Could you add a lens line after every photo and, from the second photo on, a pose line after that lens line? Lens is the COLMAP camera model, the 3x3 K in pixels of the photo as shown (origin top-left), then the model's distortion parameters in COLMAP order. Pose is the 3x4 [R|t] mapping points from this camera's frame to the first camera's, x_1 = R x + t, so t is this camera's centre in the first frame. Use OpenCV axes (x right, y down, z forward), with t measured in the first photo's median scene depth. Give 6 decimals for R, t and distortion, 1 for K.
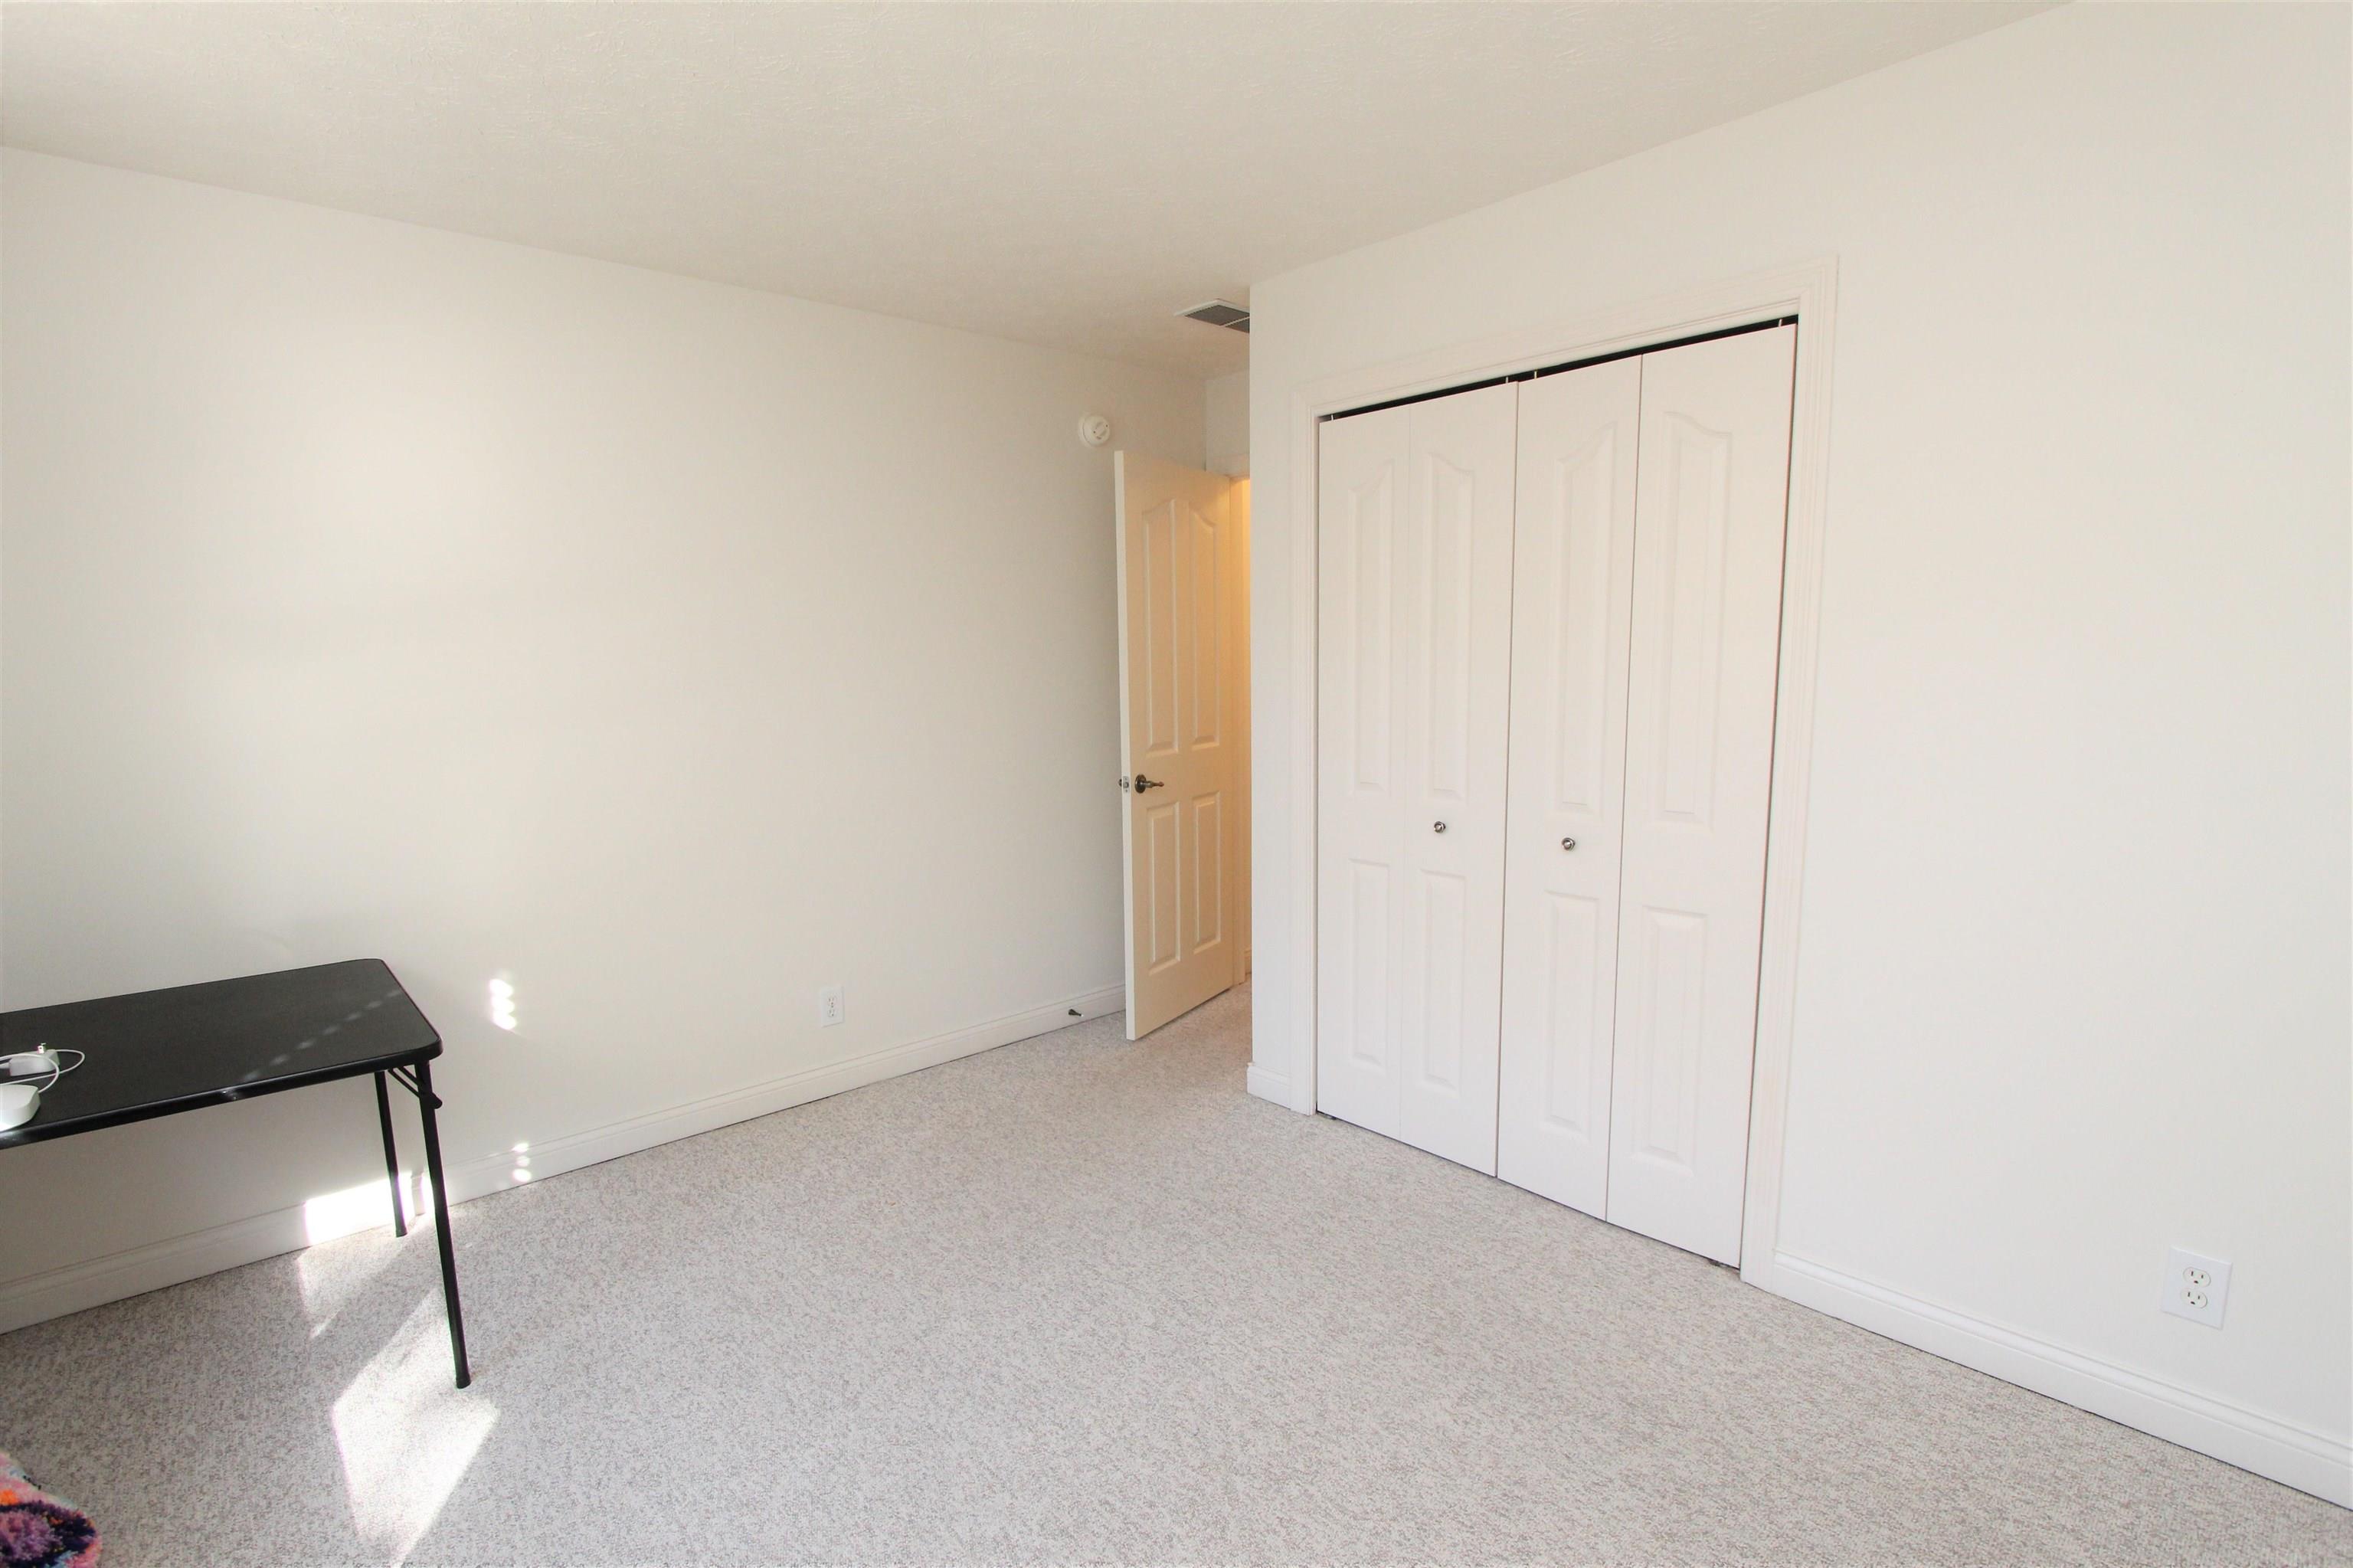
lens RADIAL K [[1071.1, 0, 1165.8], [0, 1071.1, 793.7], [0, 0, 1]] dist [-0.016347, 0.001656]
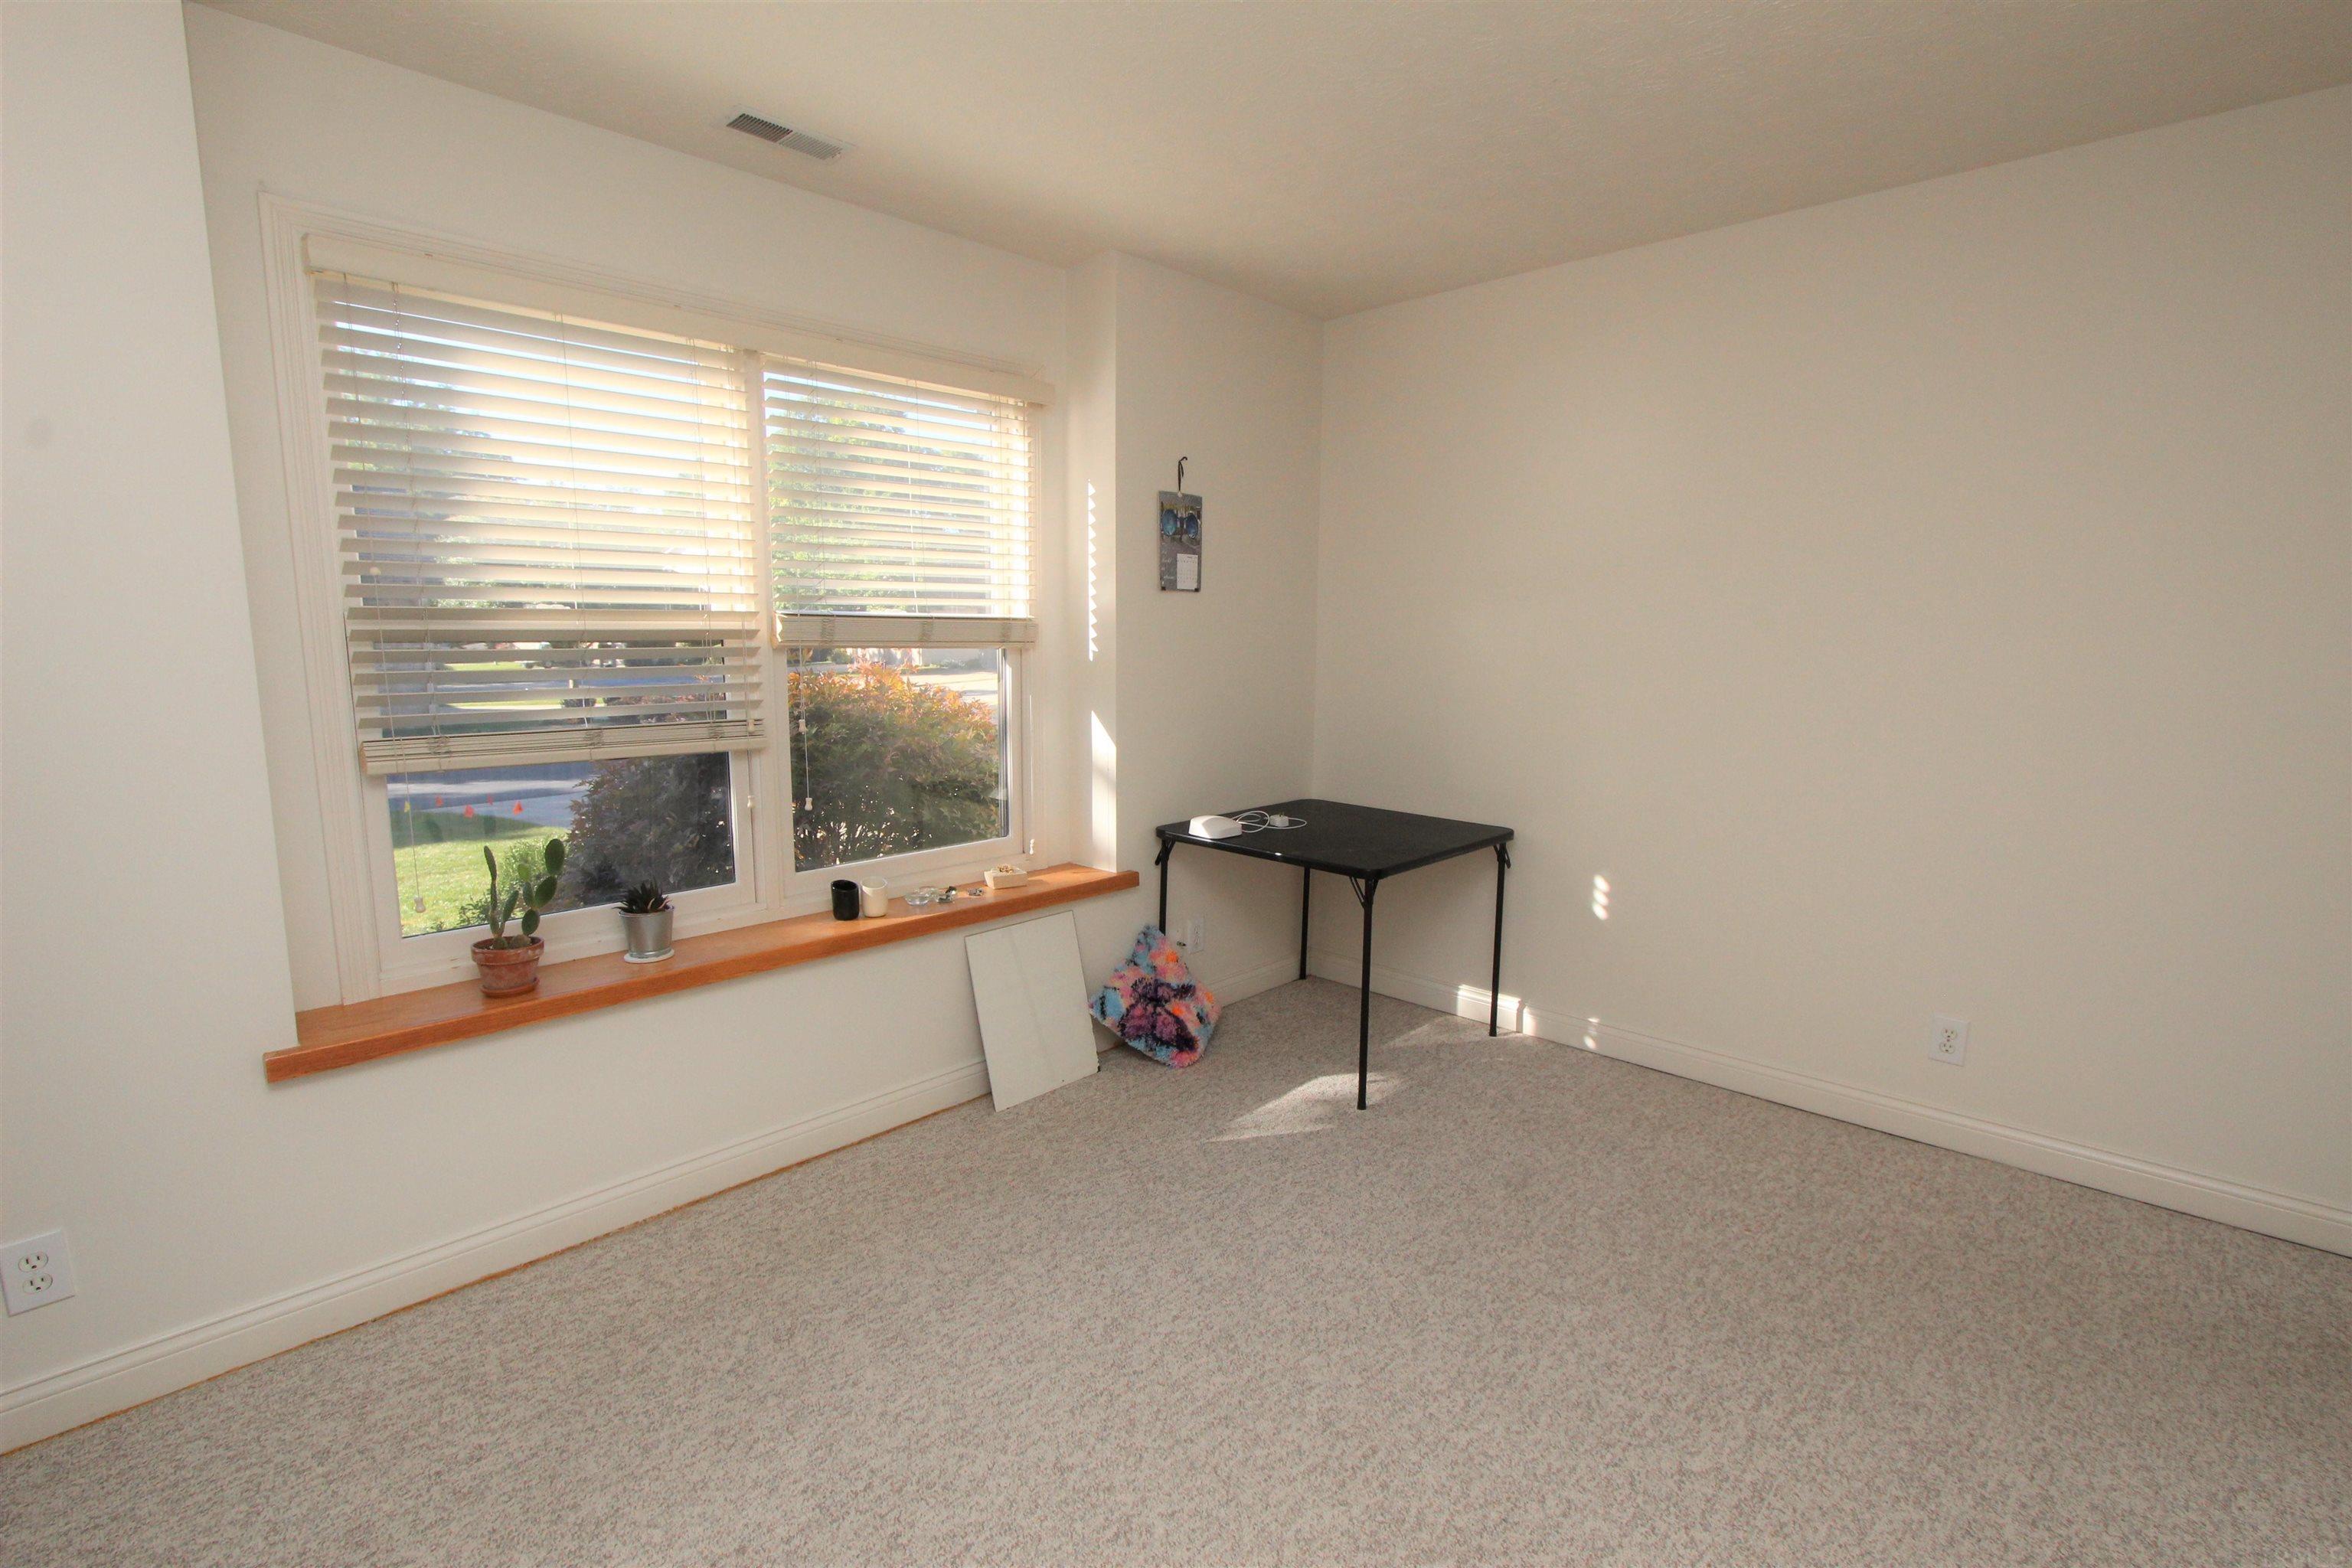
lens RADIAL K [[1070.6, 0, 1163.6], [0, 1070.6, 780.9], [0, 0, 1]] dist [-0.016347, 0.001656]
pose [[0.110300, 0.167220, -0.979730, 0.465275], [-0.135427, 0.979080, 0.151863, -0.042962], [0.984629, 0.115931, 0.130638, 0.353238]]
